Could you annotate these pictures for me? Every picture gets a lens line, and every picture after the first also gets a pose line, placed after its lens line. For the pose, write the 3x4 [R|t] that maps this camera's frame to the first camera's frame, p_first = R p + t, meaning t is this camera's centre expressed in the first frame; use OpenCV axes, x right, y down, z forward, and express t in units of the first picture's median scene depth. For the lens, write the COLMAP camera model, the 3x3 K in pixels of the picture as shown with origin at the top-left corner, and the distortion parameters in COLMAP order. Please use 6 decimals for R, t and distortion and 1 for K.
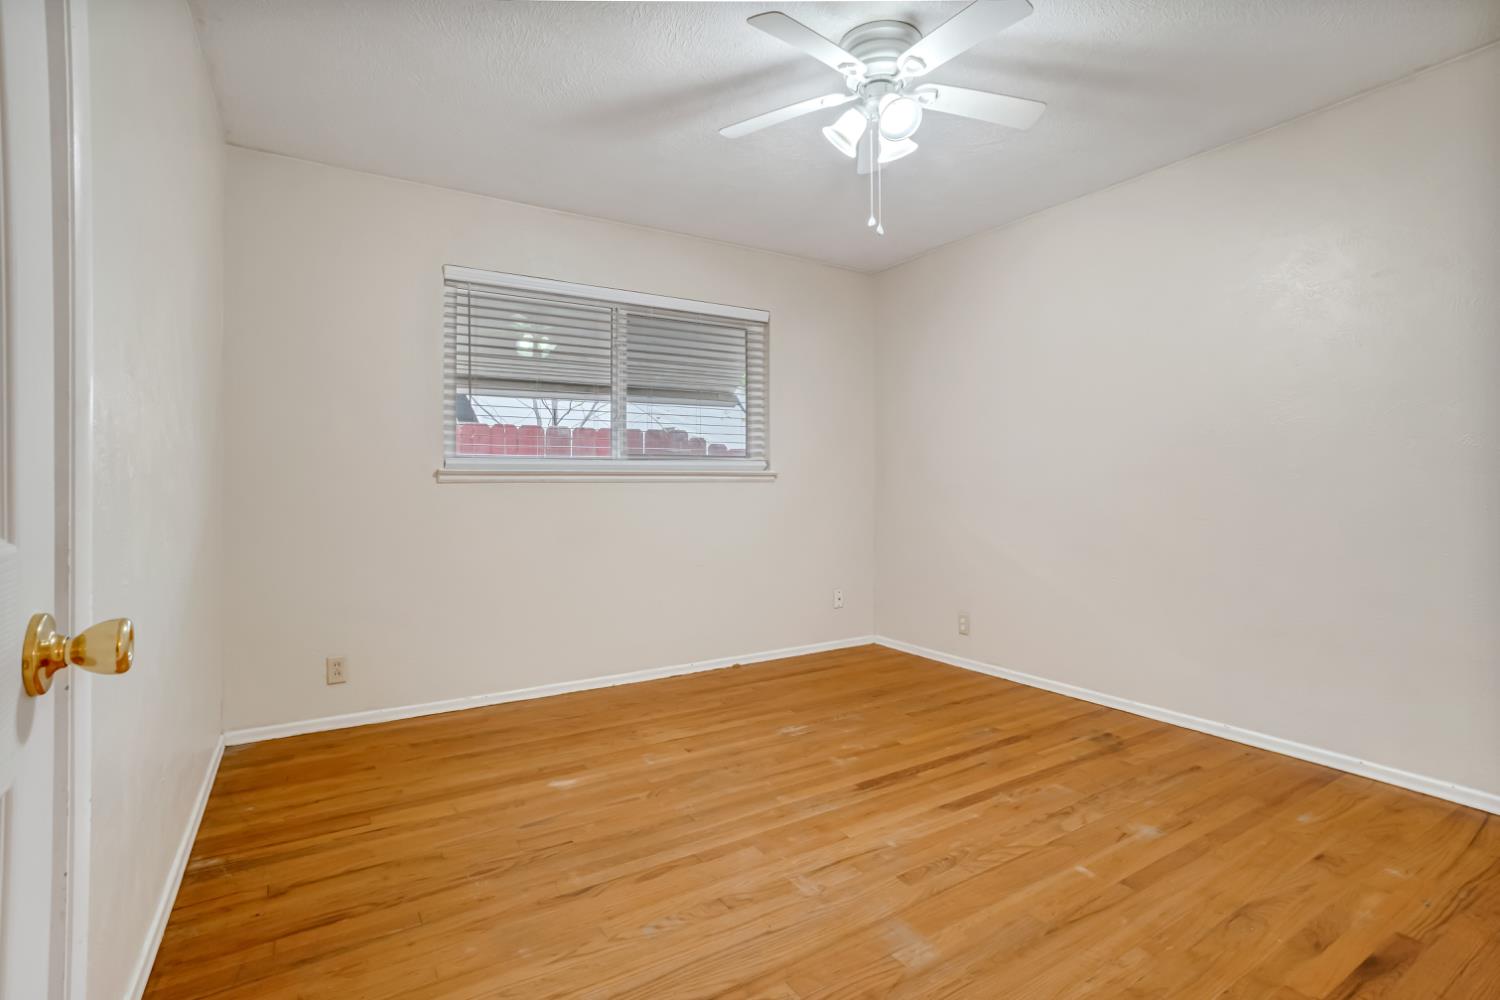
lens RADIAL K [[736.1, 0, 746.5], [0, 736.1, 486.4], [0, 0, 1]] dist [-0.018525, 0.000851]
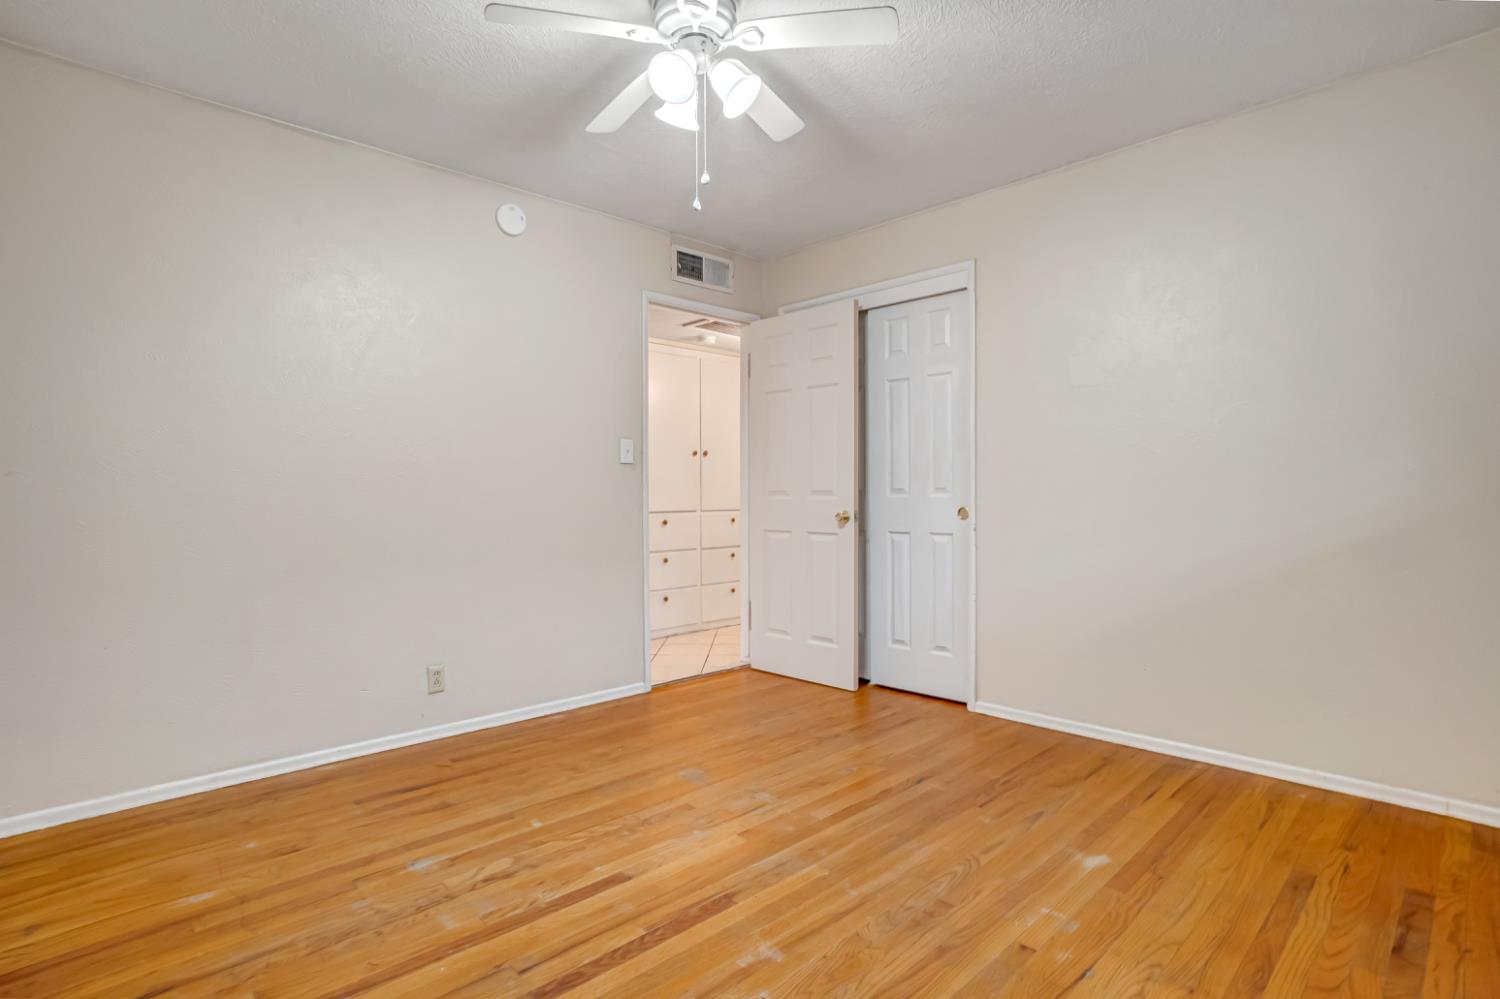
lens RADIAL K [[736.1, 0, 746.5], [0, 736.1, 485.9], [0, 0, 1]] dist [-0.018525, 0.000851]
pose [[-0.979494, 0.008305, -0.201300, 0.309395], [0.009400, 0.999946, -0.004483, -0.004979], [0.201252, -0.006283, -0.979519, 1.888729]]
